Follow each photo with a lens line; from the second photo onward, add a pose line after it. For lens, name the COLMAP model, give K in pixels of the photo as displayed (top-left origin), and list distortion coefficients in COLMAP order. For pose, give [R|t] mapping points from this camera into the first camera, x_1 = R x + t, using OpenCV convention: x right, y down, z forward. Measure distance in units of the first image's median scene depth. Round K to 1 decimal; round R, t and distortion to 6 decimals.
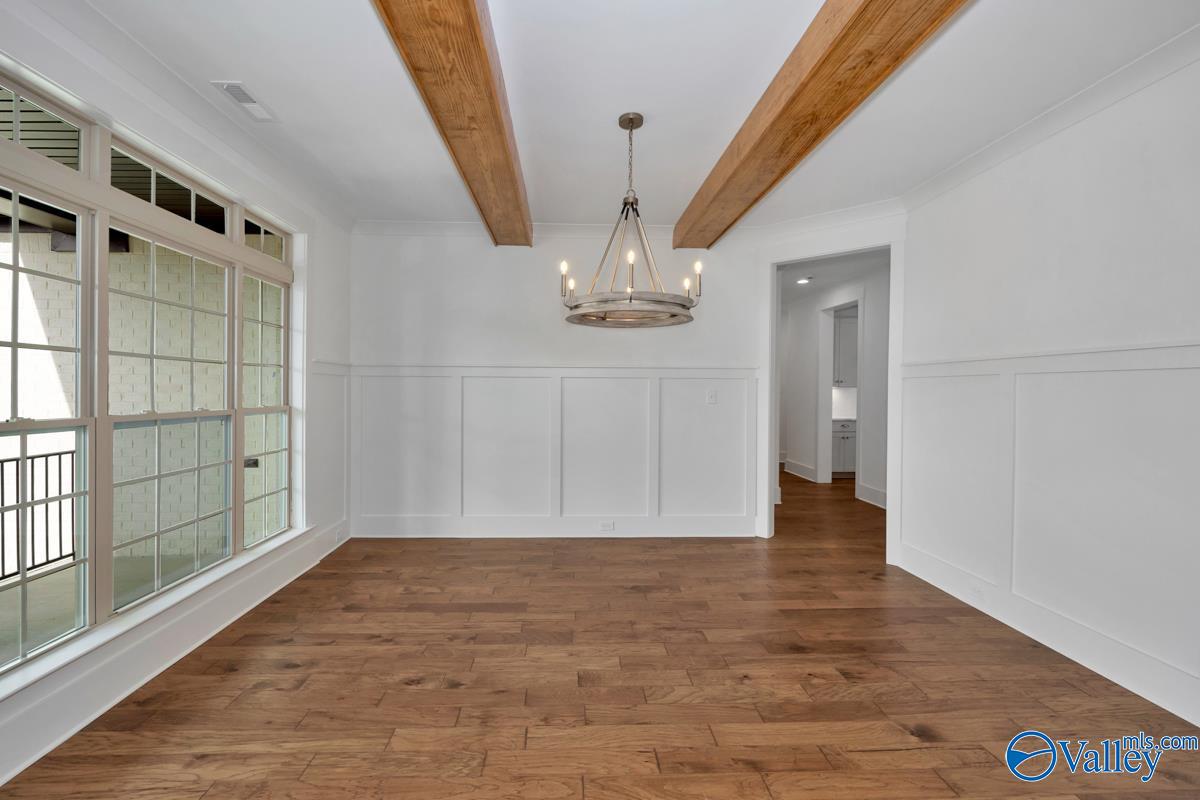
lens RADIAL K [[501.0, 0, 599.2], [0, 501.0, 393.5], [0, 0, 1]] dist [0.000948, -0.000113]
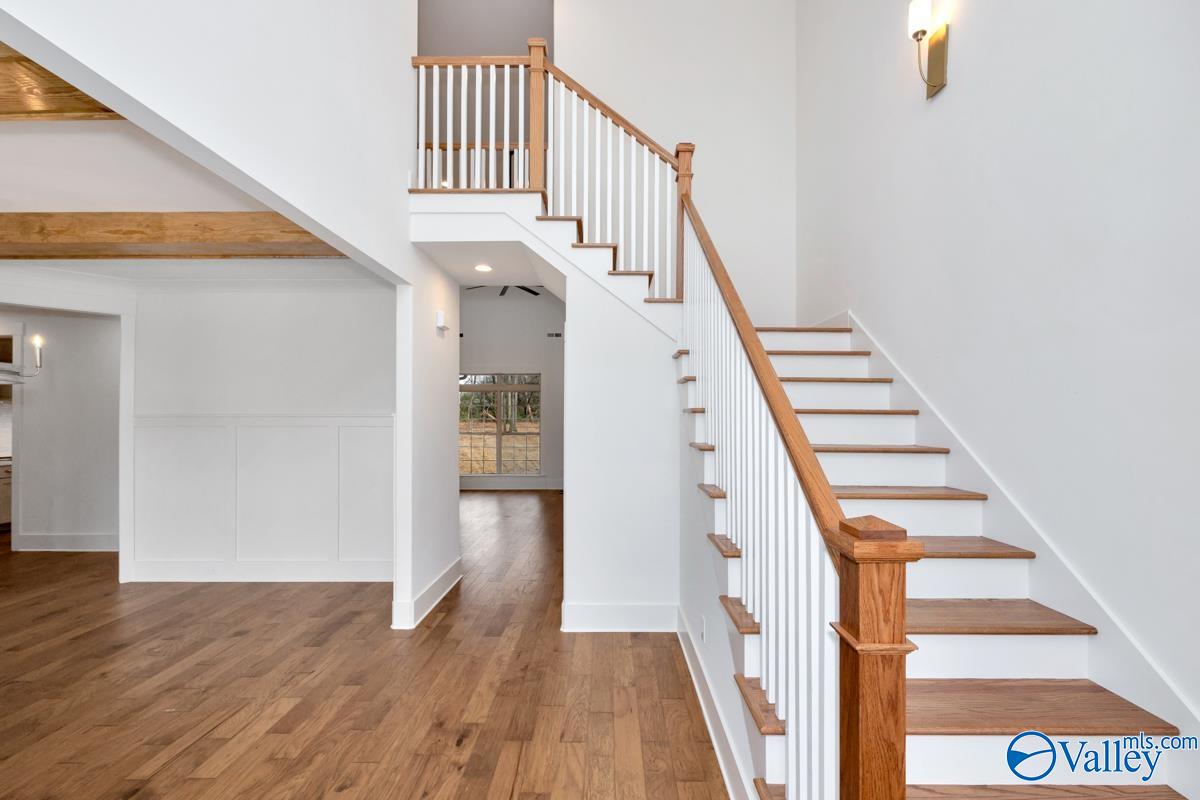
lens RADIAL K [[510.3, 0, 606.9], [0, 510.3, 400.4], [0, 0, 1]] dist [-0.000165, -0.000162]
pose [[0.060179, 0.018171, 0.998022, -0.929897], [0.010605, 0.999766, -0.018842, -0.096919], [-0.998131, 0.011718, 0.059972, -0.369464]]
